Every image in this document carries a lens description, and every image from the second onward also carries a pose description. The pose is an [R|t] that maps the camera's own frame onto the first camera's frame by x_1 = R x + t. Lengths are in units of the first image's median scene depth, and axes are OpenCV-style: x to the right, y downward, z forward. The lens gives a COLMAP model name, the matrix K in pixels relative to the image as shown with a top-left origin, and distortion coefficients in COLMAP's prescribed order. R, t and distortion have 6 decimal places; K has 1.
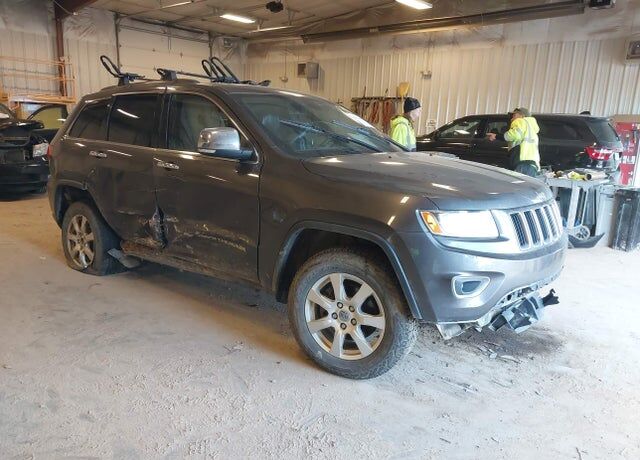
lens RADIAL K [[472.5, 0, 320.0], [0, 472.5, 230.0], [0, 0, 1]] dist [0.003581, -0.000822]
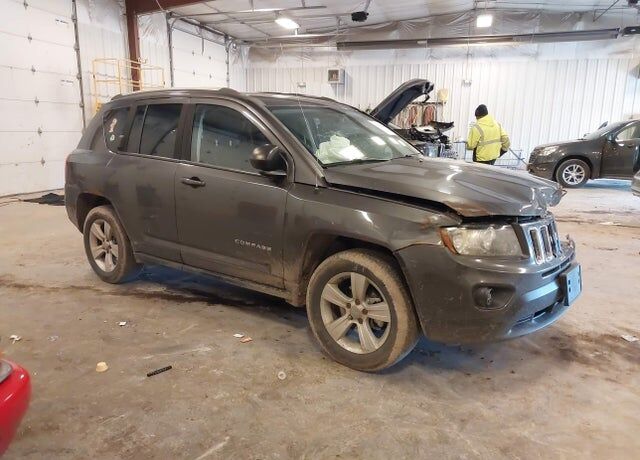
lens RADIAL K [[472.5, 0, 320.0], [0, 472.5, 230.0], [0, 0, 1]] dist [0.003581, -0.000822]
pose [[0.910107, -0.118030, 0.397208, -0.576149], [0.118253, 0.992693, 0.024028, -0.039028], [-0.397141, 0.025103, 0.917414, 0.087430]]
